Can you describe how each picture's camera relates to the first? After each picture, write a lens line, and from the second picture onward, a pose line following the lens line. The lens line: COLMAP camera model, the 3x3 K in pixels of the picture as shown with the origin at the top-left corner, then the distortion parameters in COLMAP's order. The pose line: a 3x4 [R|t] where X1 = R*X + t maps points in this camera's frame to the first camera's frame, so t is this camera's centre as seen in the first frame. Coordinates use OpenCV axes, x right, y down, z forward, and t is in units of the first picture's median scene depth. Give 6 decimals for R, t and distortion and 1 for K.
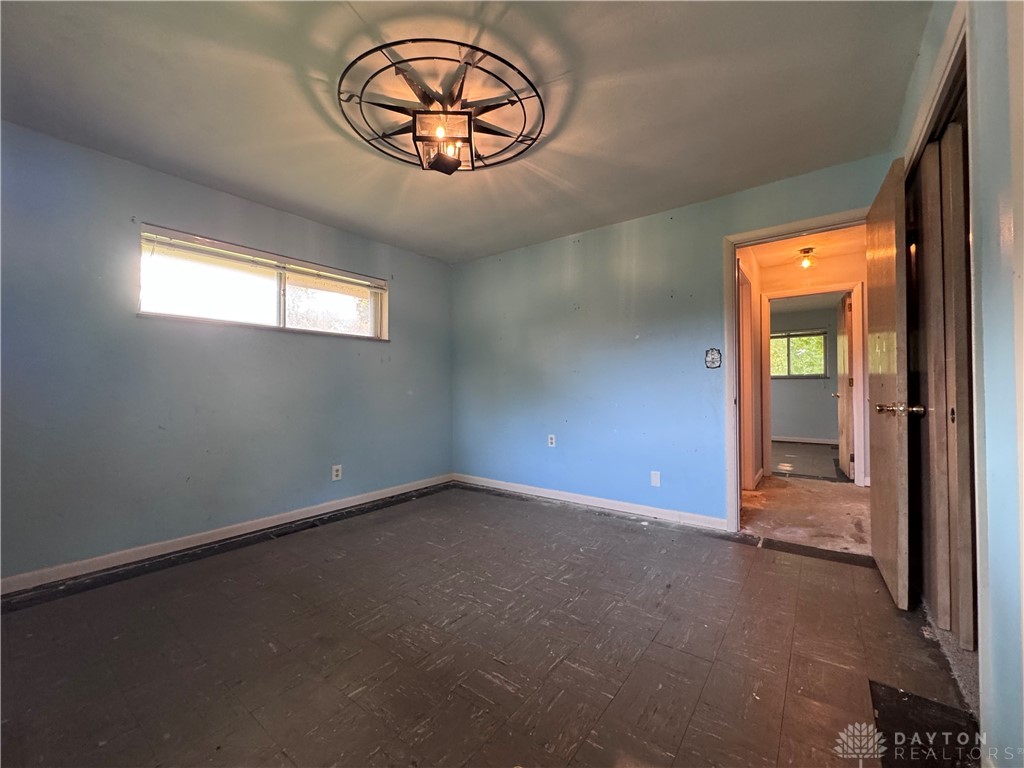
lens RADIAL K [[406.9, 0, 512.0], [0, 406.9, 384.0], [0, 0, 1]] dist [-0.000916, -0.000026]
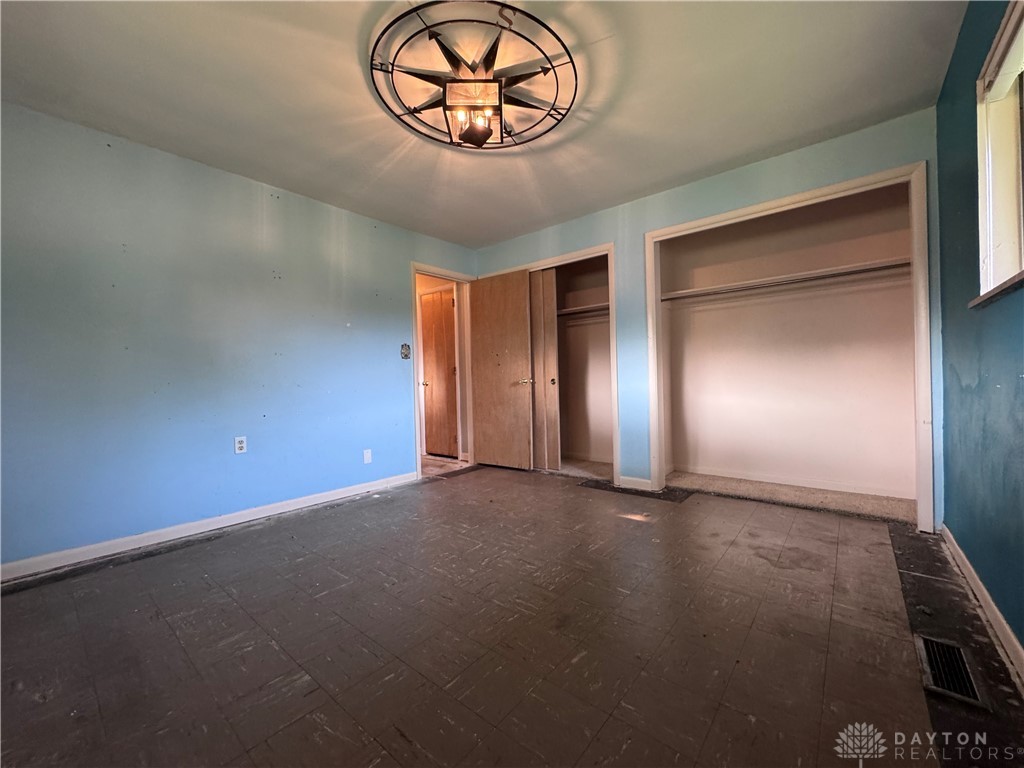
lens RADIAL K [[406.9, 0, 512.0], [0, 406.9, 384.0], [0, 0, 1]] dist [-0.000916, -0.000026]
pose [[0.040515, 0.002942, 0.999175, -0.766259], [0.012974, 0.999910, -0.003471, 0.047727], [-0.999095, 0.013104, 0.040473, 0.589060]]
